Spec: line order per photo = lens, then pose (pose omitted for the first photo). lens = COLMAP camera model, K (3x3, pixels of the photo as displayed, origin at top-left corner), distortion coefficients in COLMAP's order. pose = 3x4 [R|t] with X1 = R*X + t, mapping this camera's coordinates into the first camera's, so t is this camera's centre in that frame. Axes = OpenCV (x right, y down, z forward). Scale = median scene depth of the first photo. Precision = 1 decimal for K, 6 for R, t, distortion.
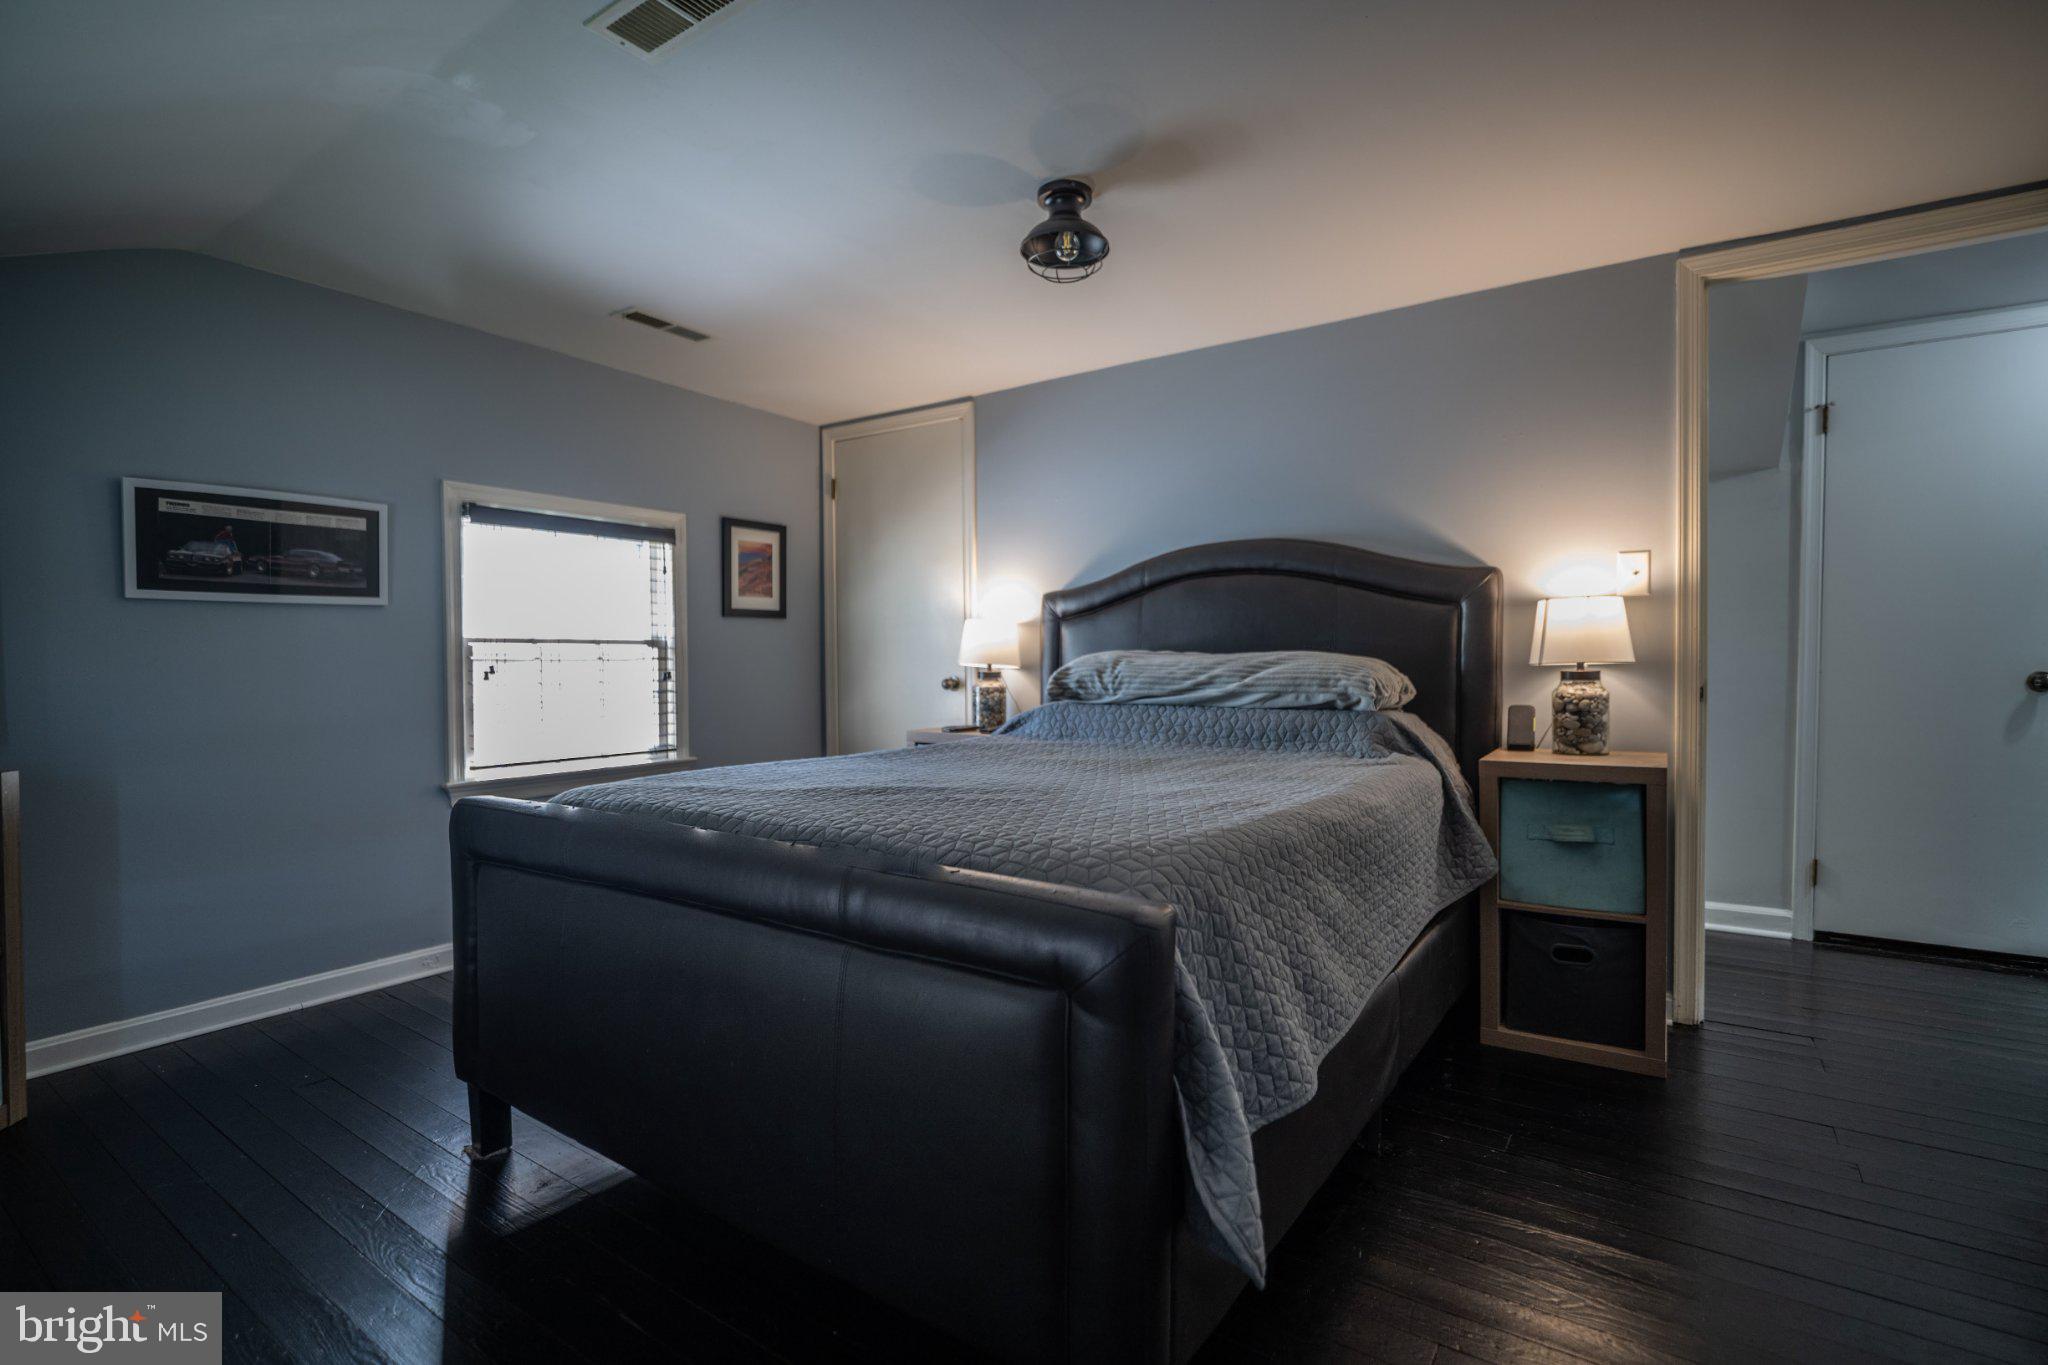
lens RADIAL K [[941.3, 0, 1028.7], [0, 941.3, 695.0], [0, 0, 1]] dist [-0.004632, -0.005184]
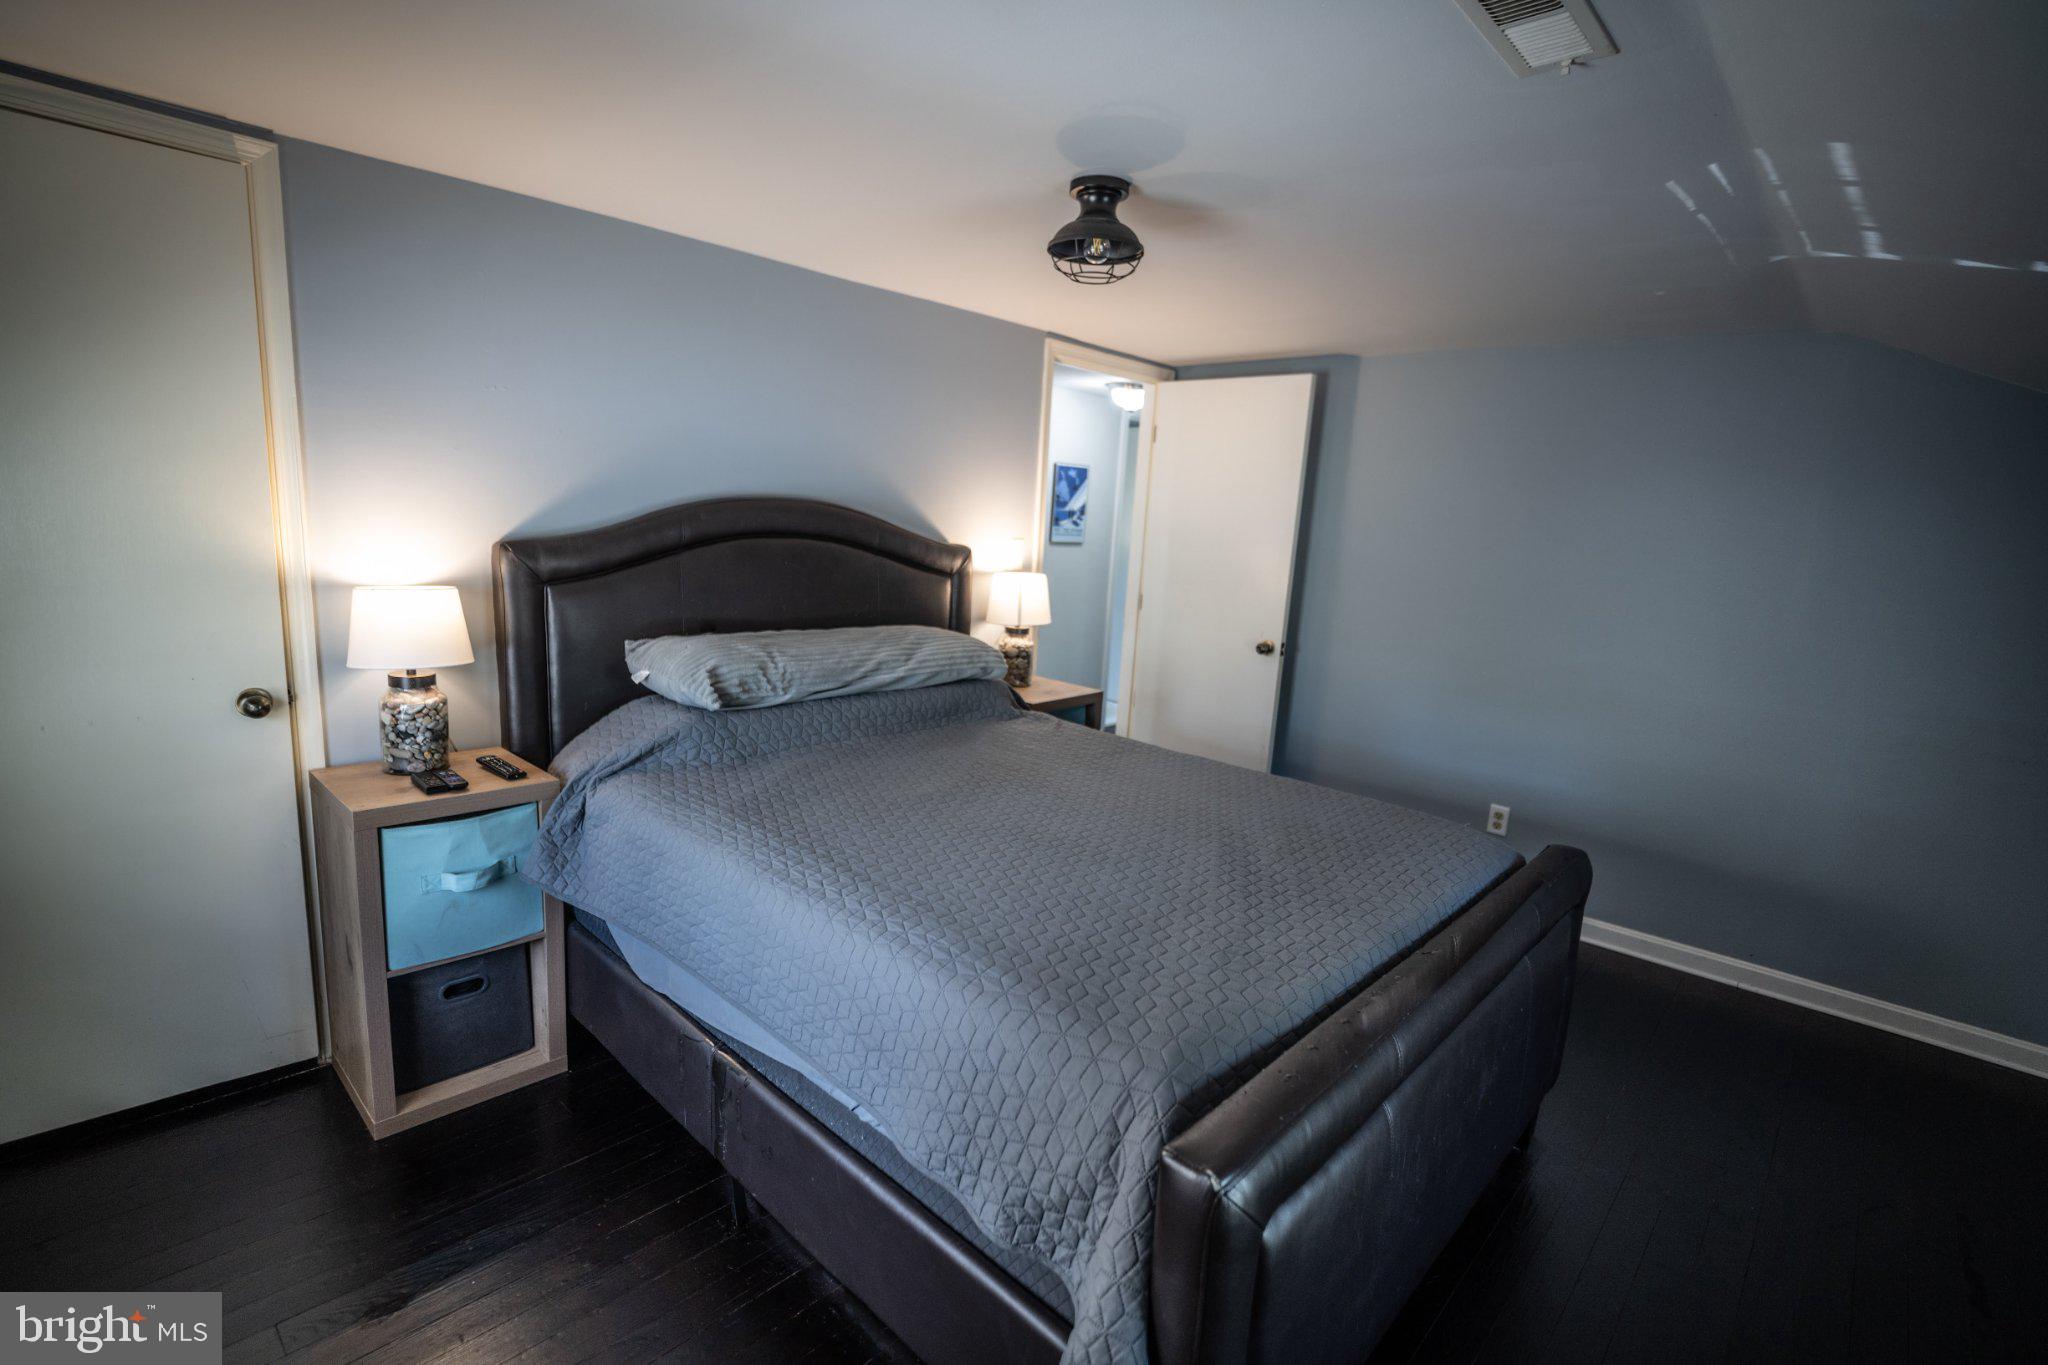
lens RADIAL K [[941.3, 0, 1015.5], [0, 941.3, 685.5], [0, 0, 1]] dist [-0.004632, -0.005184]
pose [[0.164989, -0.155989, 0.973882, -0.716410], [-0.009837, 0.987105, 0.159774, -0.150140], [-0.986246, -0.035941, 0.161327, 0.711103]]
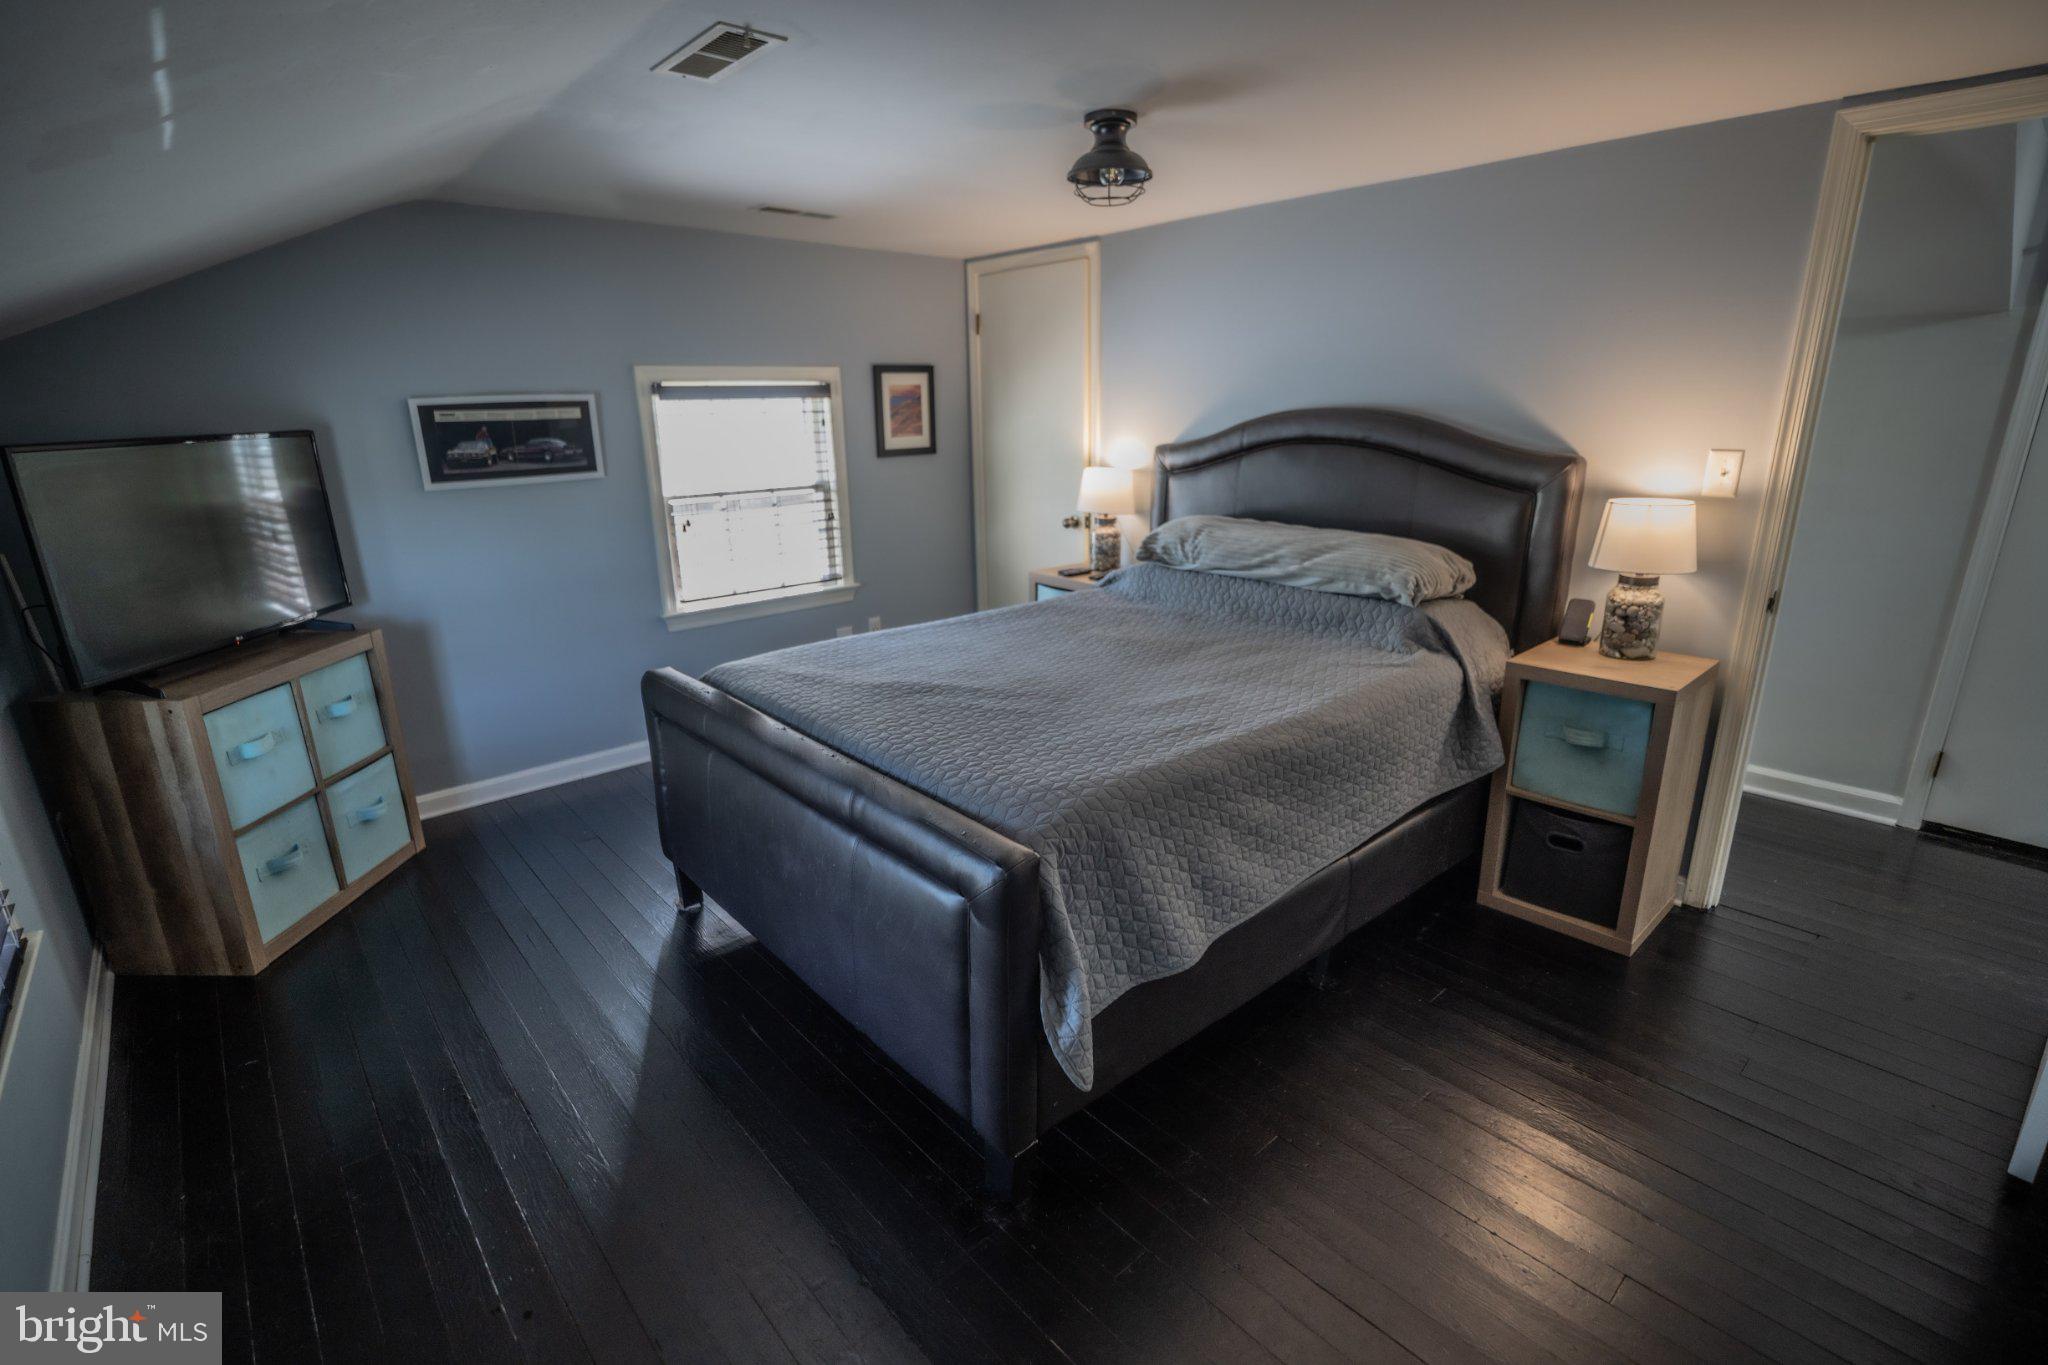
lens RADIAL K [[941.3, 0, 1029.4], [0, 941.3, 690.9], [0, 0, 1]] dist [-0.004632, -0.005184]
pose [[0.970497, 0.064006, -0.232462, 0.180233], [-0.000110, 0.964239, 0.265034, -0.156229], [0.241113, -0.257189, 0.935798, -0.112421]]
